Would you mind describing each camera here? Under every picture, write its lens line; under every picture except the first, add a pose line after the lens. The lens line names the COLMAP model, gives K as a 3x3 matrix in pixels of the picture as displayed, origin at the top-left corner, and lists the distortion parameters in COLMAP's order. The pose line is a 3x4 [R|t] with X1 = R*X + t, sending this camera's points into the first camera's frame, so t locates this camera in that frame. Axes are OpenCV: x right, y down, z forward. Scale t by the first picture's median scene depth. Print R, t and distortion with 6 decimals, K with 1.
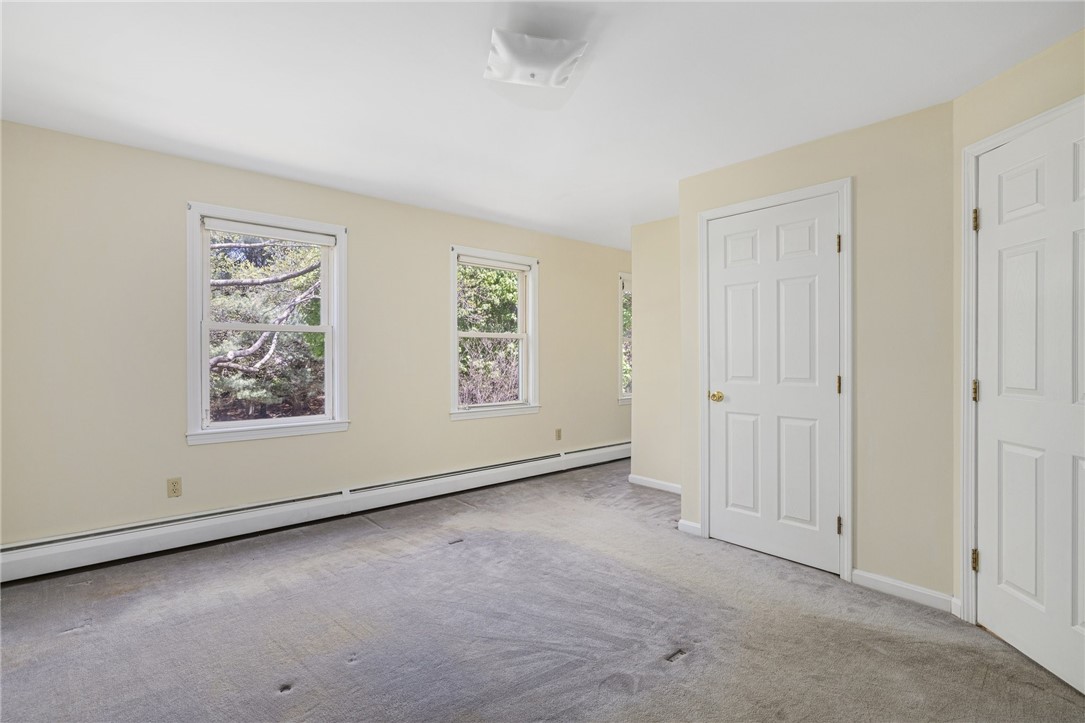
lens RADIAL K [[512.0, 0, 538.7], [0, 512.0, 357.7], [0, 0, 1]] dist [-0.005798, -0.000480]
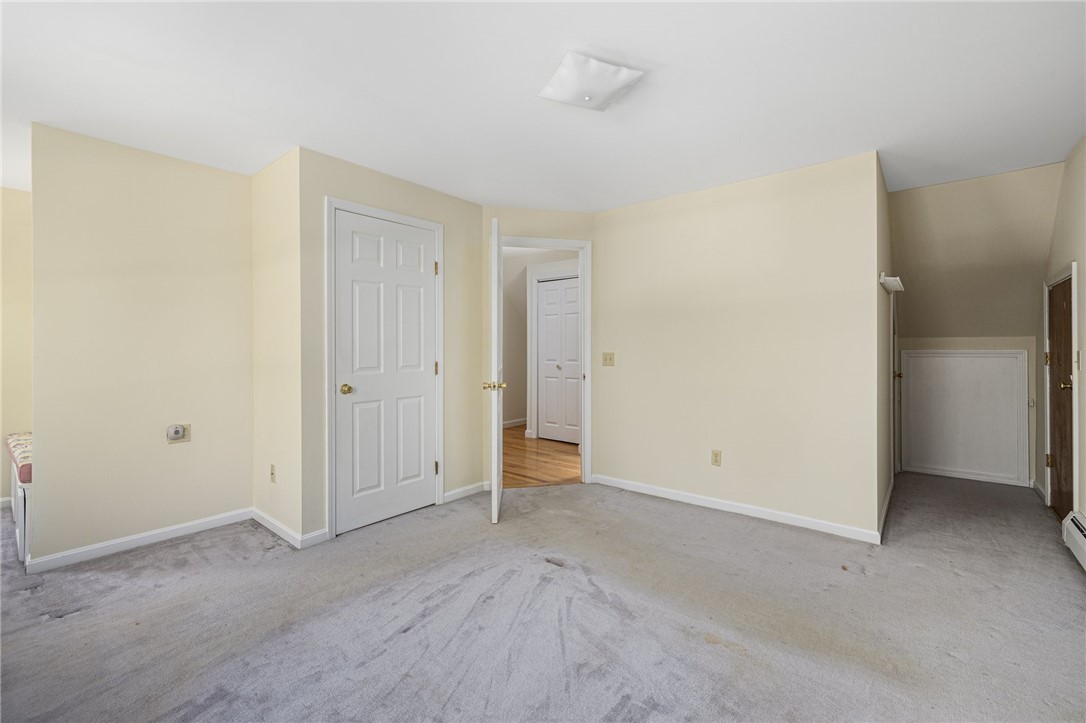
lens RADIAL K [[466.4, 0, 538.8], [0, 466.4, 345.5], [0, 0, 1]] dist [-0.000229, 0.000179]
pose [[-0.164388, 0.003190, 0.986391, -0.635849], [0.006991, 0.999973, -0.002069, -0.004352], [-0.986371, 0.006555, -0.164406, 0.810377]]
